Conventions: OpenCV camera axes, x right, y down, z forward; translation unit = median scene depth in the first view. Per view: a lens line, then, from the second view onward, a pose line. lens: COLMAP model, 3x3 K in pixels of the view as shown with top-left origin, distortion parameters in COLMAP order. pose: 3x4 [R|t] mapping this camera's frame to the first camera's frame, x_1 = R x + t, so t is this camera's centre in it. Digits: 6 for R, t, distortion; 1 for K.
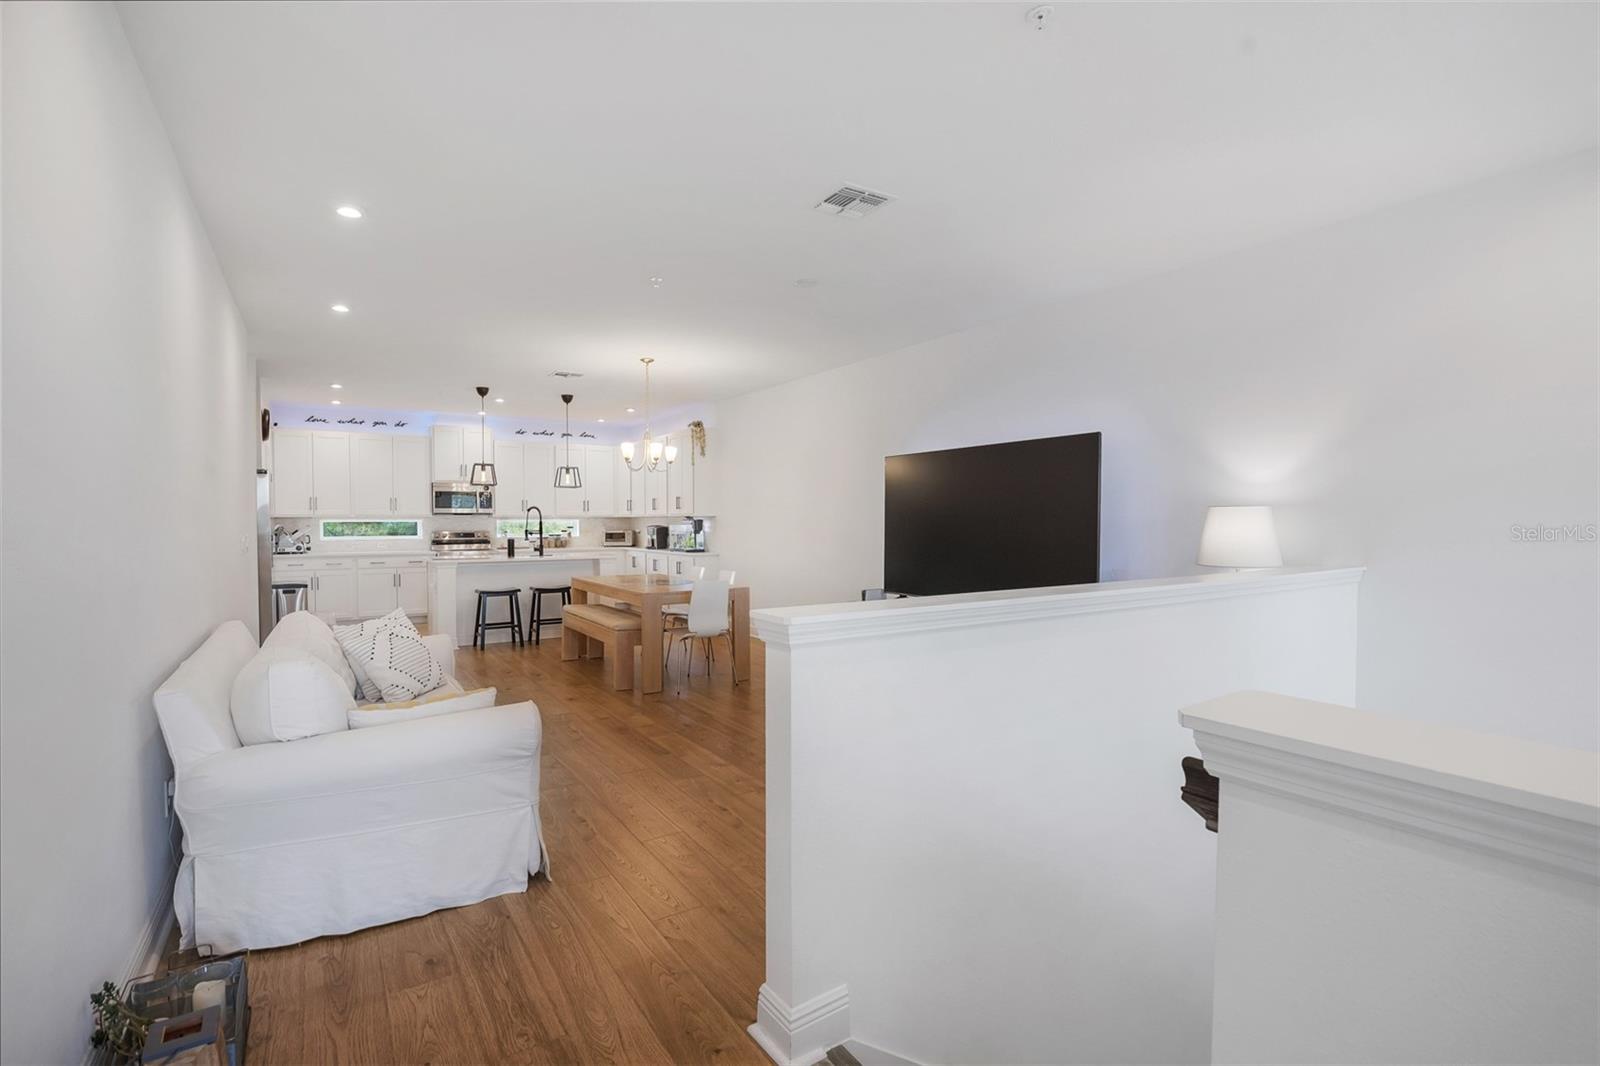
lens RADIAL K [[735.5, 0, 791.7], [0, 735.5, 532.7], [0, 0, 1]] dist [-0.017981, 0.000041]
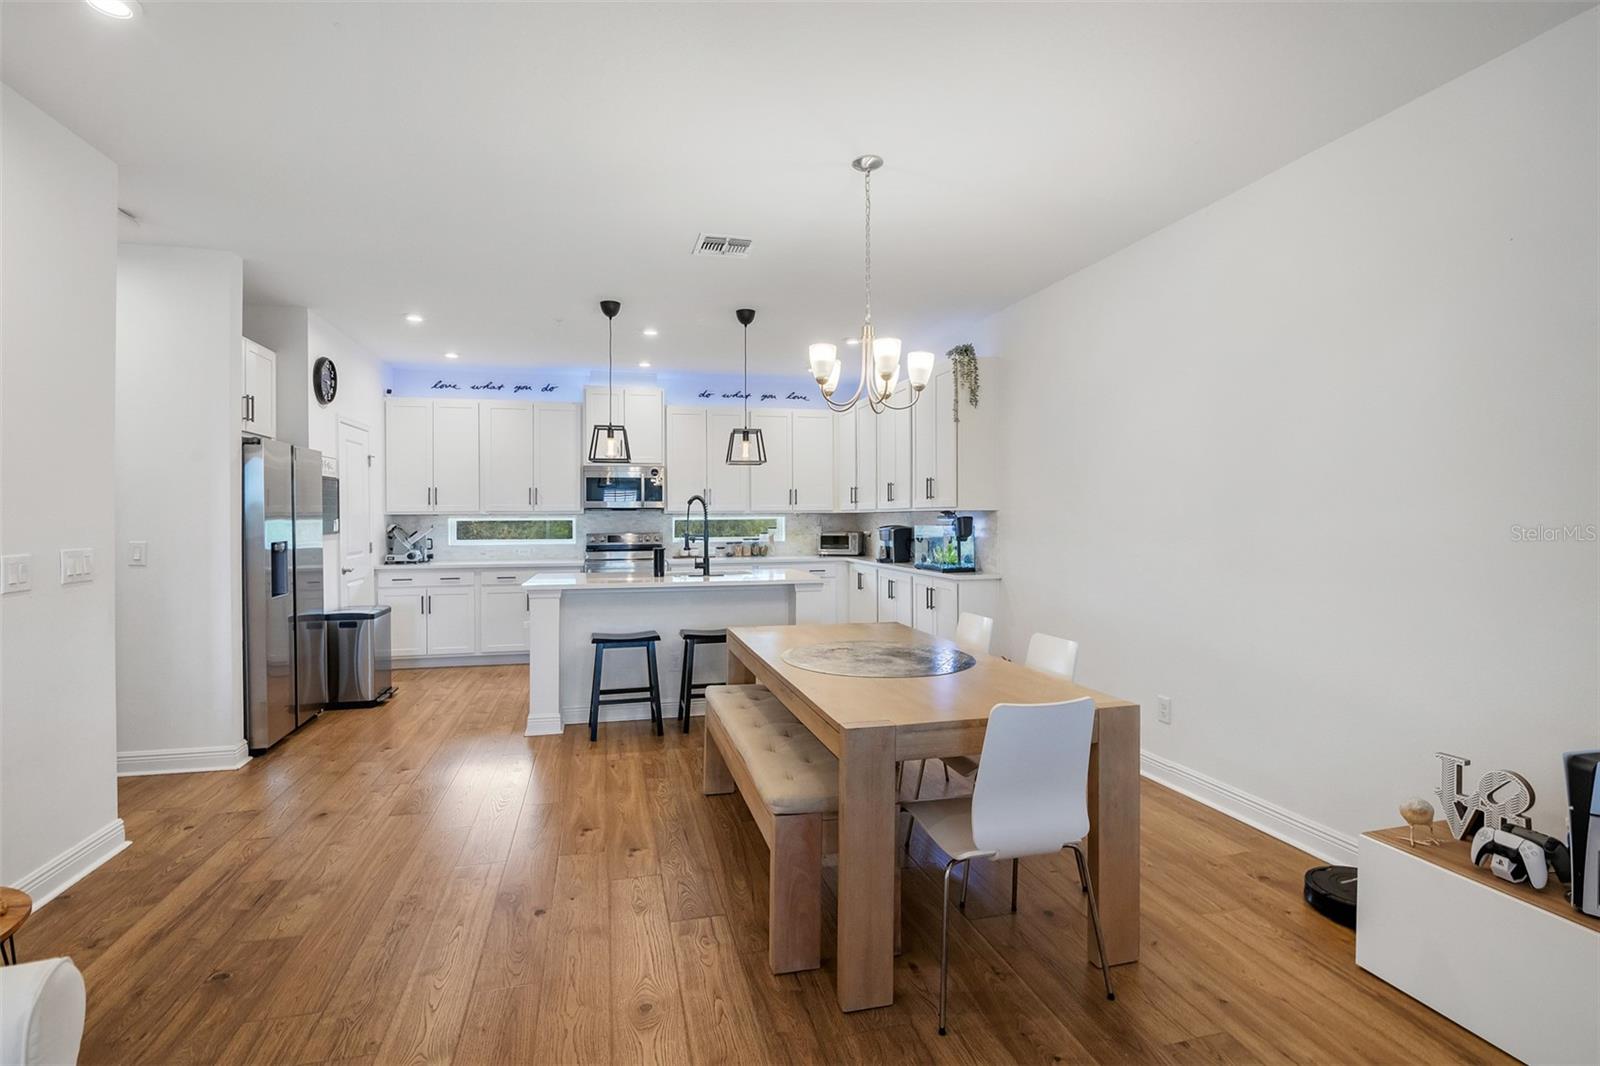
lens RADIAL K [[741.9, 0, 784.6], [0, 741.9, 516.7], [0, 0, 1]] dist [-0.018890, 0.000621]
pose [[0.944478, -0.002313, -0.328568, -0.067985], [-0.003199, 0.999863, -0.016234, -0.007480], [0.328560, 0.016383, 0.944341, 0.394948]]
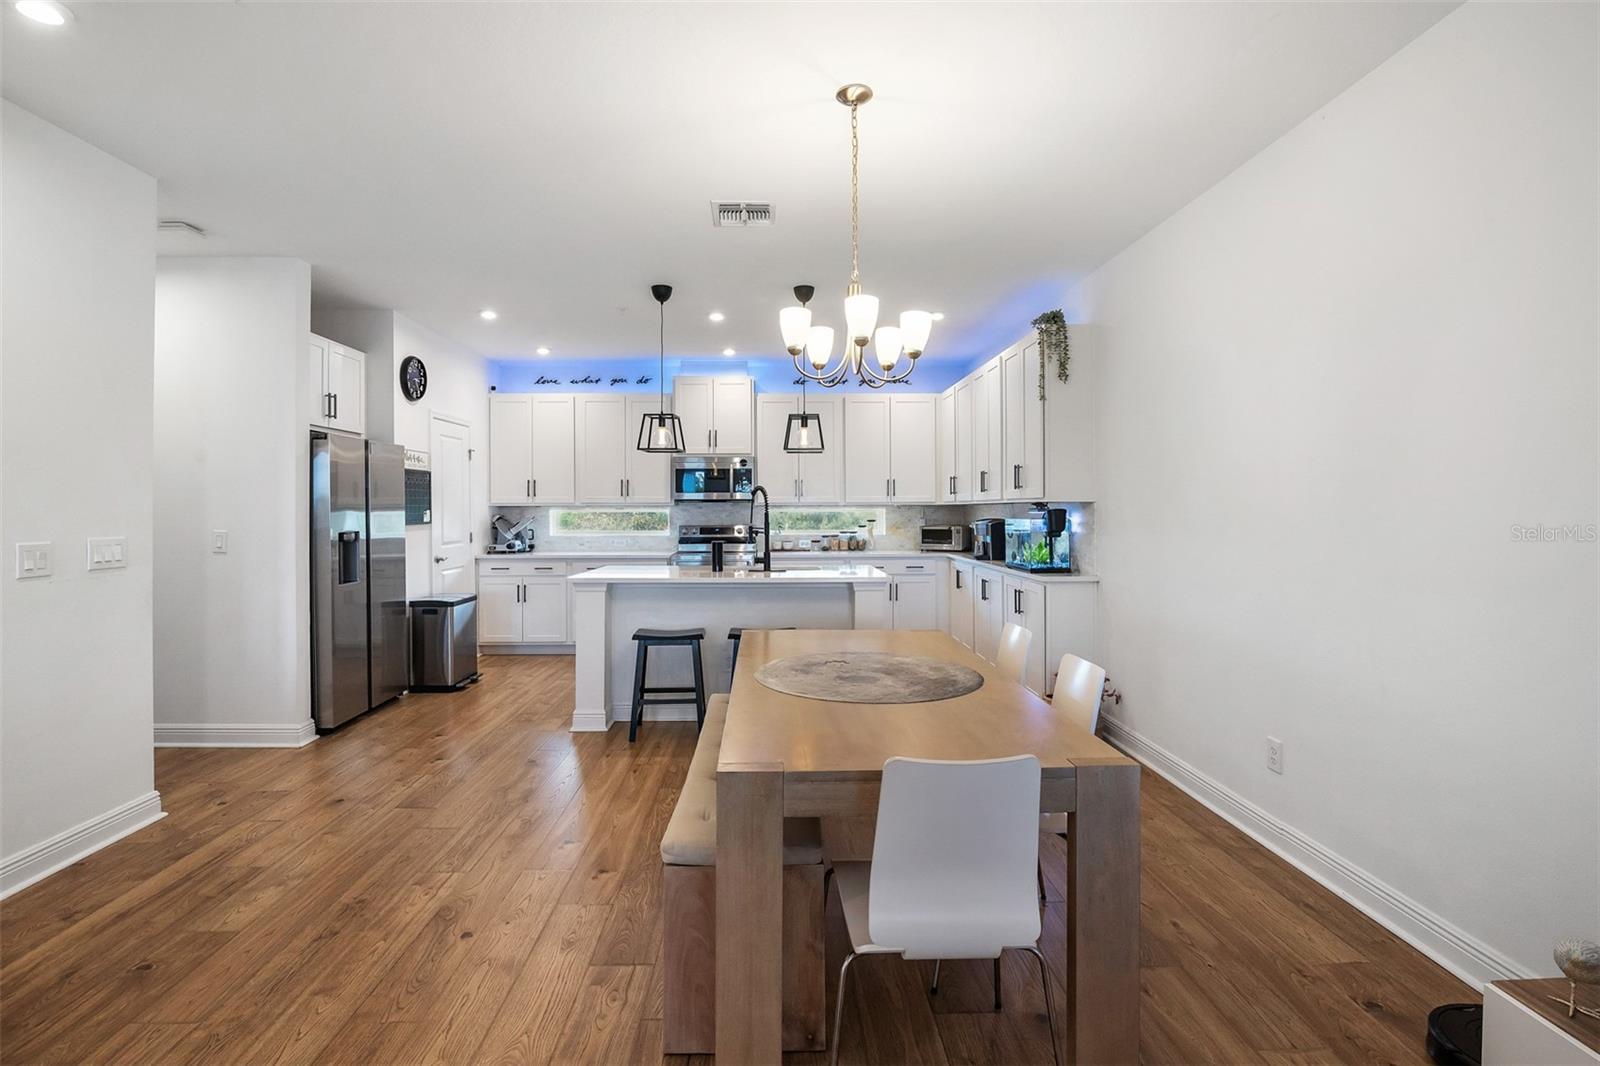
lens RADIAL K [[742.2, 0, 788.3], [0, 742.2, 505.4], [0, 0, 1]] dist [-0.017628, 0.000902]
pose [[0.852235, -0.003085, -0.523150, -0.017944], [-0.008227, 0.999780, -0.019297, -0.008664], [0.523095, 0.020750, 0.852022, 0.463116]]
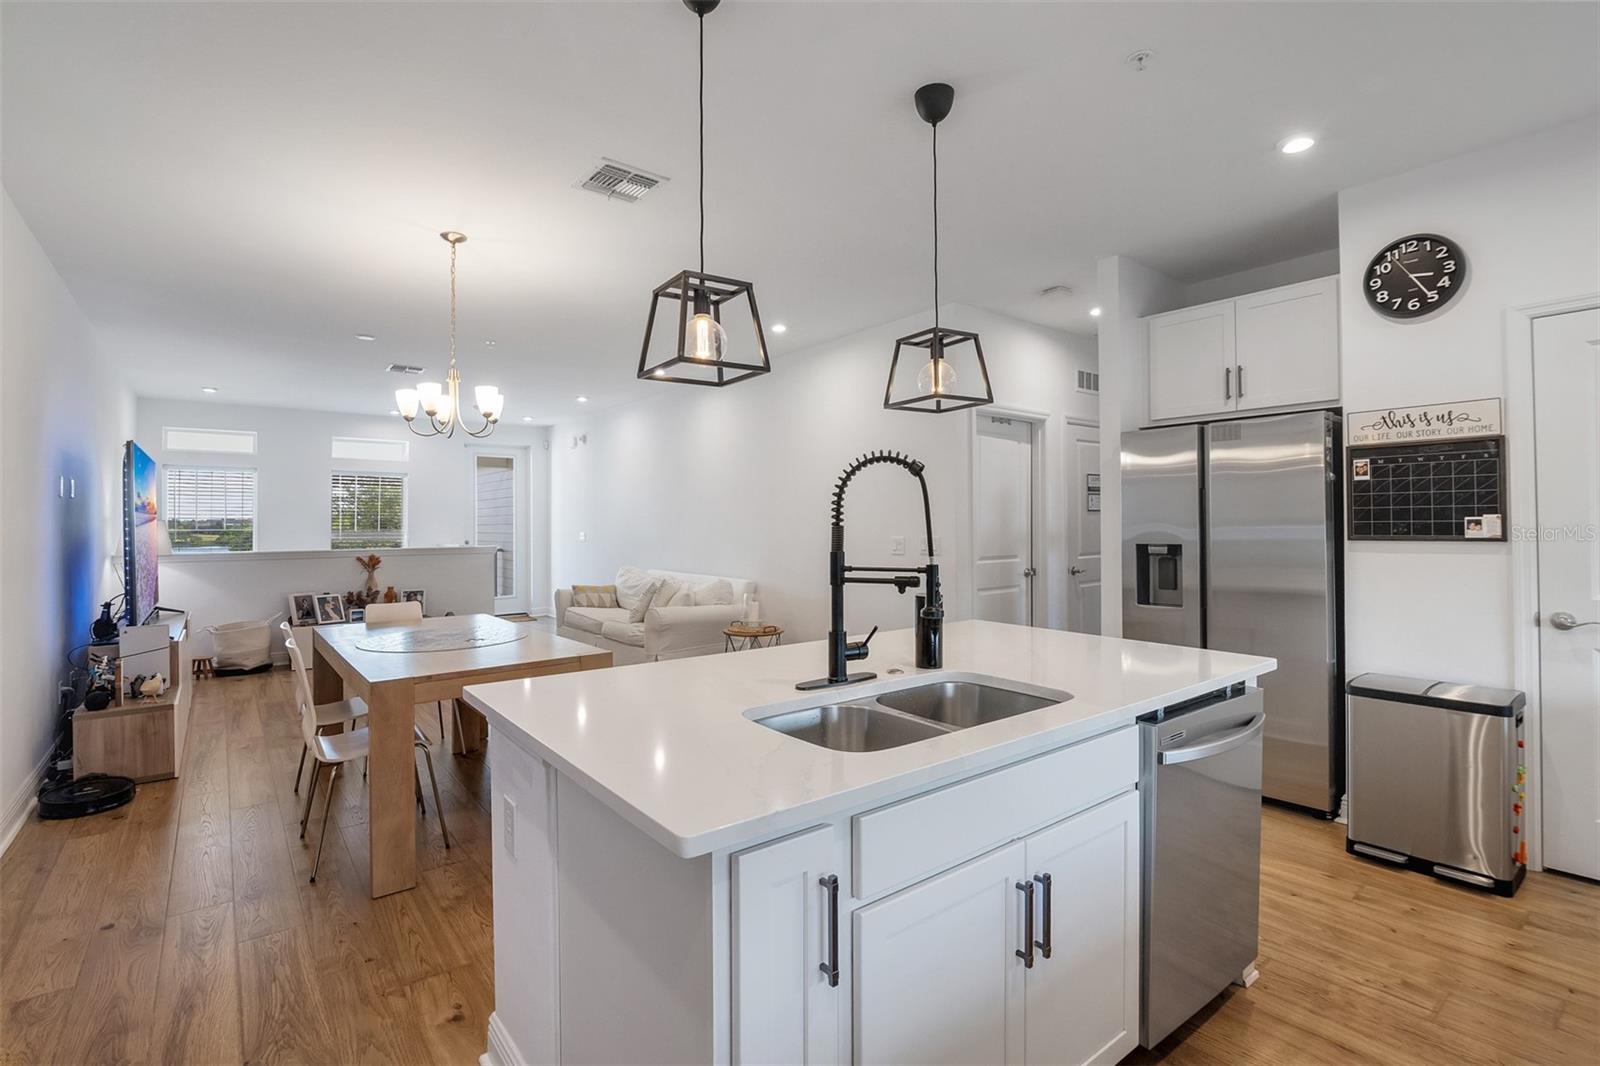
lens RADIAL K [[741.9, 0, 784.6], [0, 741.9, 516.7], [0, 0, 1]] dist [-0.018890, 0.000621]
pose [[-0.996844, 0.007520, -0.079025, -0.281873], [0.006978, 0.999950, 0.007127, -0.017405], [0.079074, 0.006553, -0.996847, 1.110701]]
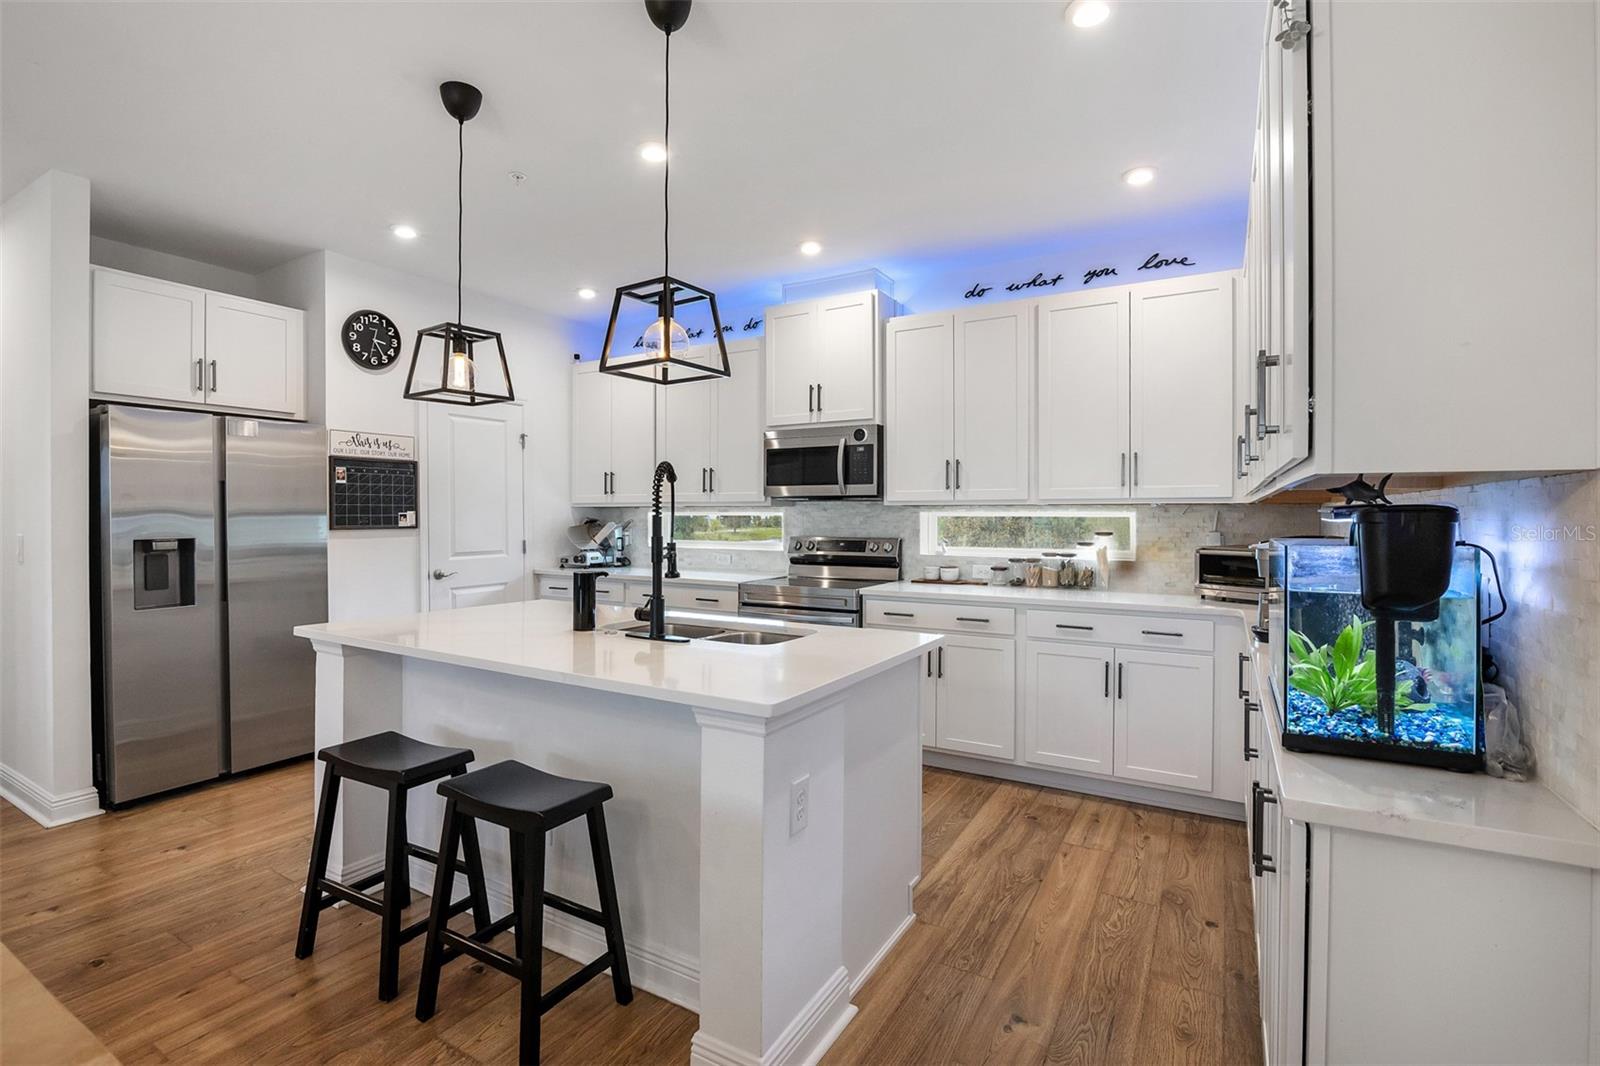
lens RADIAL K [[741.9, 0, 784.6], [0, 741.9, 516.7], [0, 0, 1]] dist [-0.018890, 0.000621]
pose [[0.441575, 0.005131, -0.897210, -0.062396], [-0.018223, 0.999829, -0.003251, -0.013390], [0.897039, 0.017785, 0.441593, 0.838375]]
